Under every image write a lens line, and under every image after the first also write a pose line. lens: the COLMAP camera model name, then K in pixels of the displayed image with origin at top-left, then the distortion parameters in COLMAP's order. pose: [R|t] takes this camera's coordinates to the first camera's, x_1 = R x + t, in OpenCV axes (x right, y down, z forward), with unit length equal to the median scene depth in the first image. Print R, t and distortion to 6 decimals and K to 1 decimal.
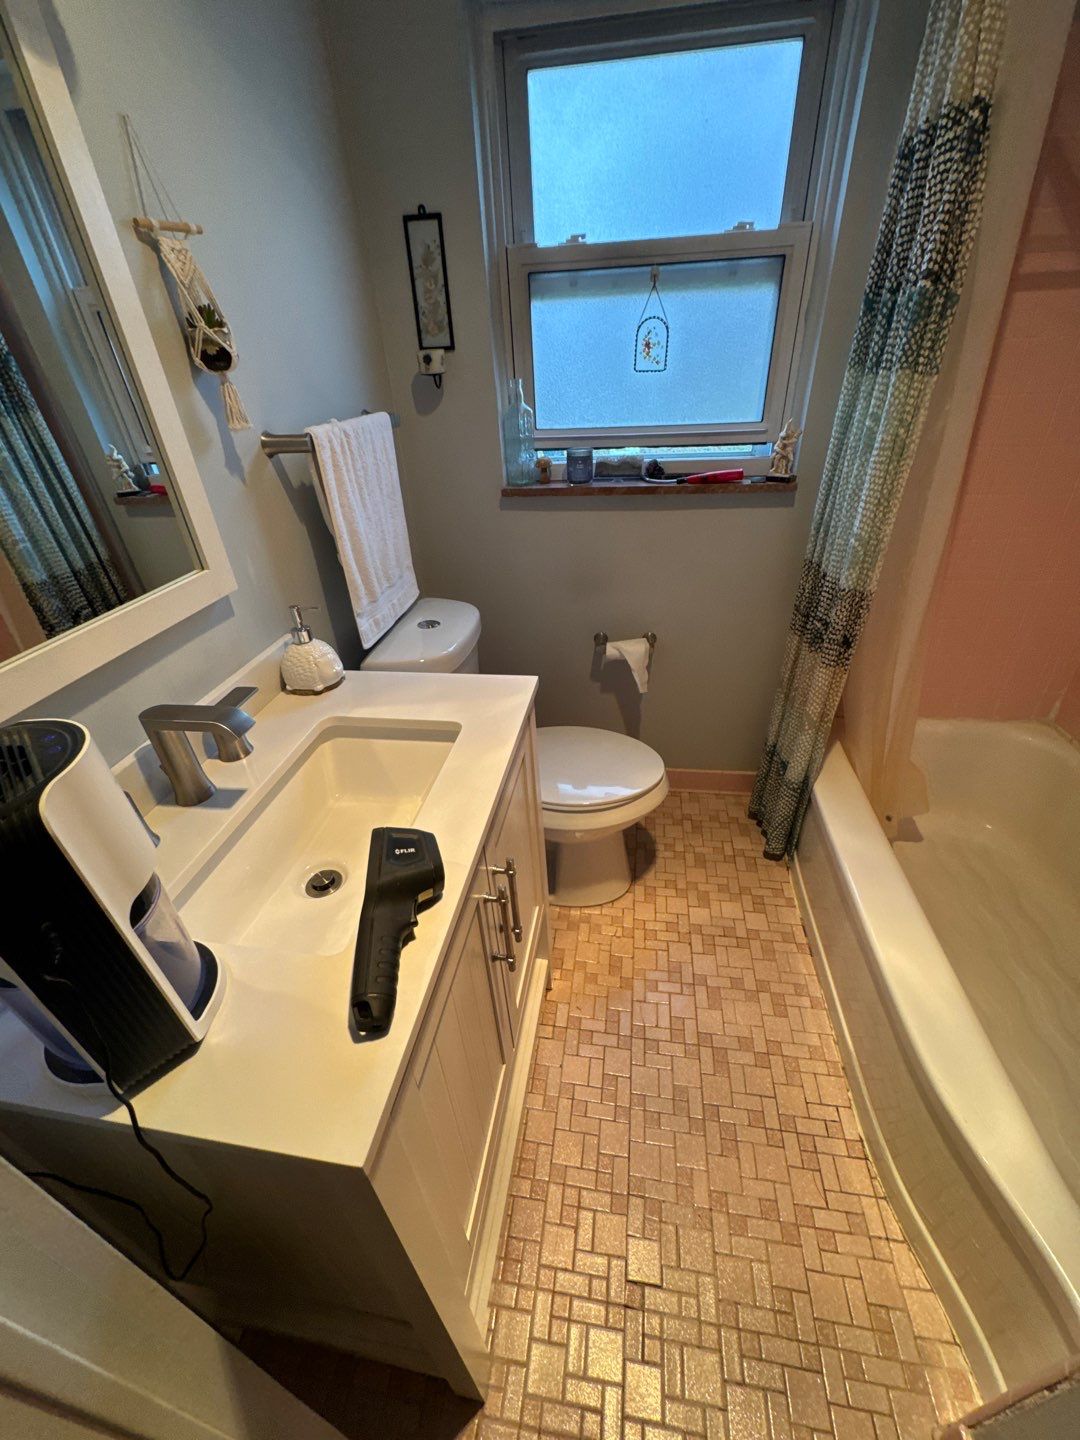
lens RADIAL K [[566.7, 0, 543.8], [0, 566.7, 718.9], [0, 0, 1]] dist [-0.002444, -0.000797]
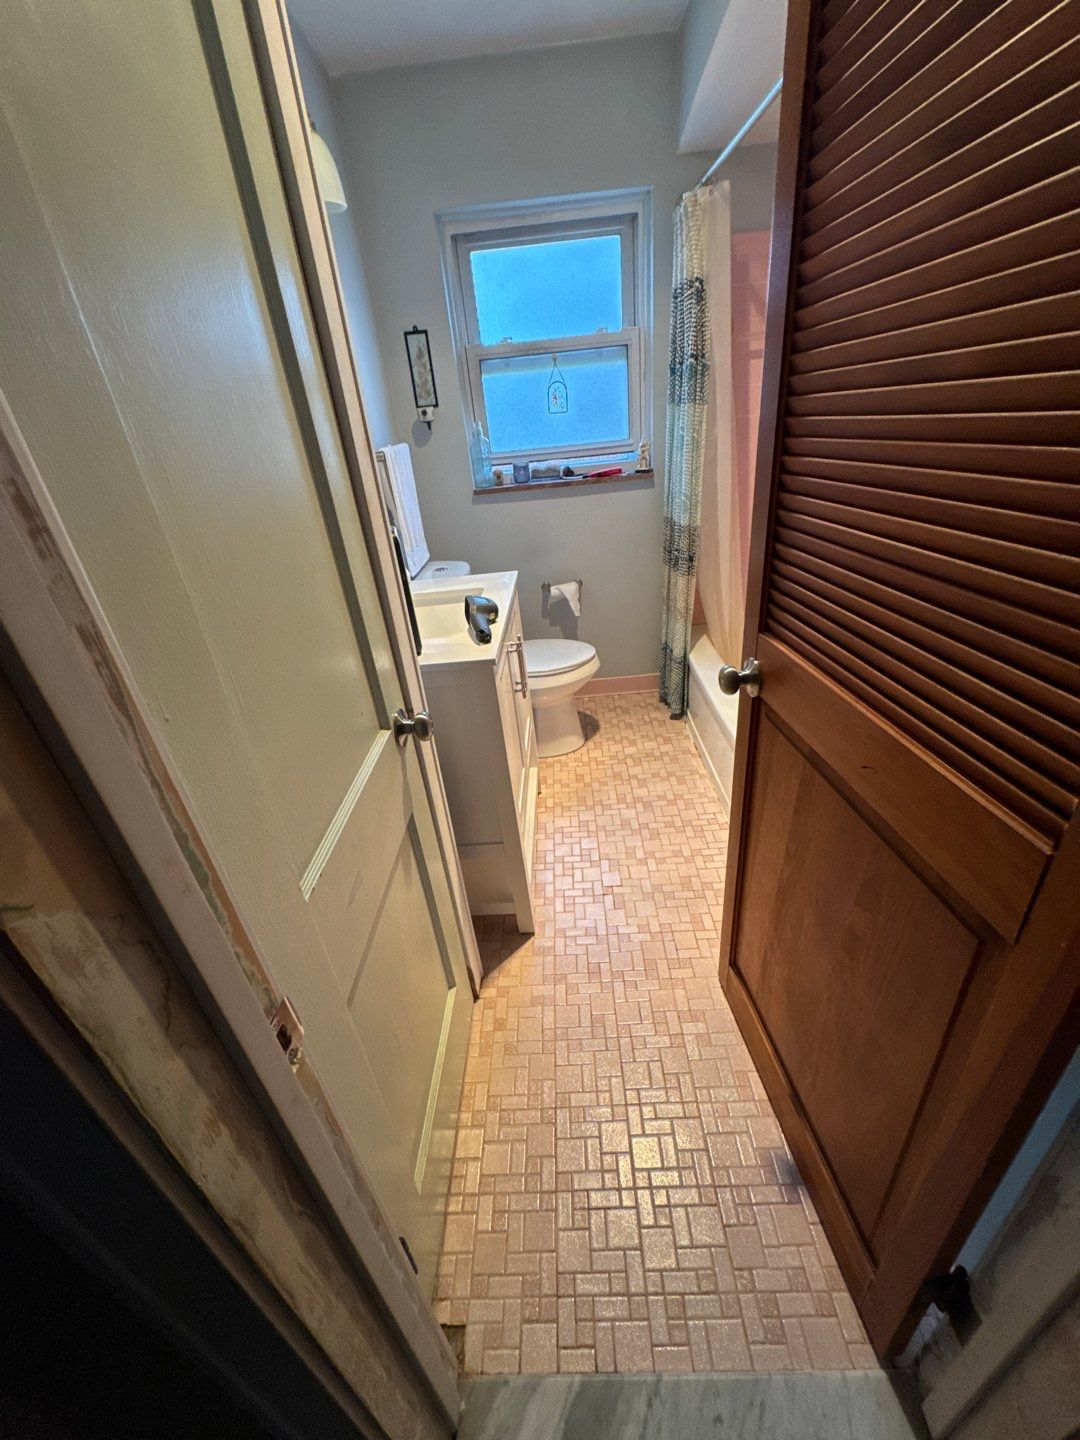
lens RADIAL K [[566.7, 0, 543.5], [0, 566.7, 719.4], [0, 0, 1]] dist [-0.002444, -0.000797]
pose [[0.989611, -0.105185, 0.098010, -0.112782], [0.112187, 0.991296, -0.068892, 0.386679], [-0.089911, 0.079171, 0.992798, -0.573653]]
